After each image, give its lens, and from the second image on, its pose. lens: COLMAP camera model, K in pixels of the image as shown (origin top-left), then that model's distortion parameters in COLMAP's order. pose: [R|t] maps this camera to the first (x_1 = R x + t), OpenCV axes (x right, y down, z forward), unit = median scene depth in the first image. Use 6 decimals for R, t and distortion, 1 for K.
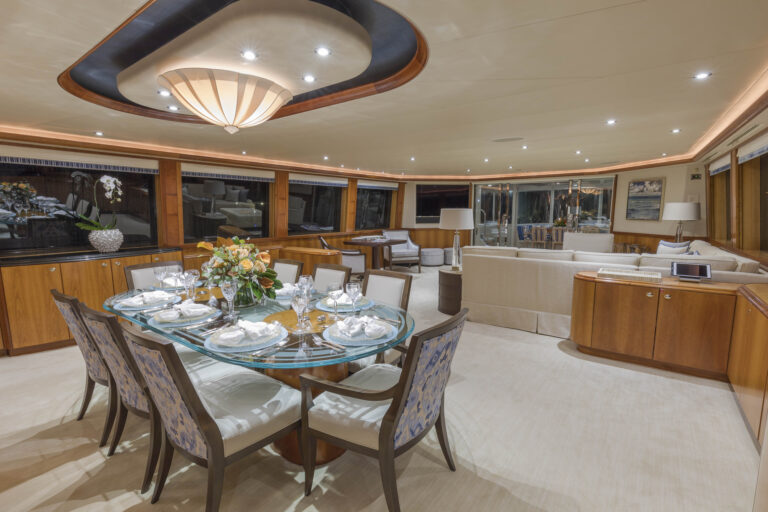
lens RADIAL K [[341.9, 0, 387.0], [0, 341.9, 259.6], [0, 0, 1]] dist [0.004059, -0.000616]
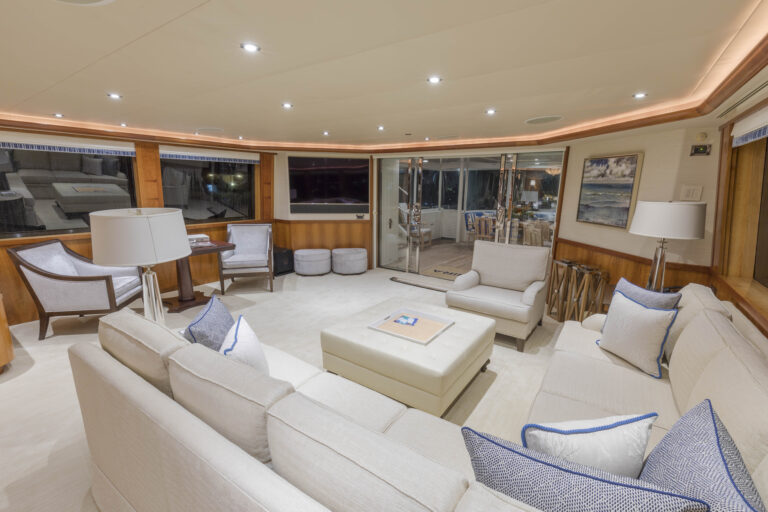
lens RADIAL K [[334.1, 0, 384.0], [0, 334.1, 256.0], [0, 0, 1]] dist [0.013121, -0.000124]
pose [[0.999727, 0.018655, 0.014088, 0.355761], [-0.019559, 0.997561, 0.067010, -0.090853], [-0.012803, -0.067267, 0.997653, 0.412626]]
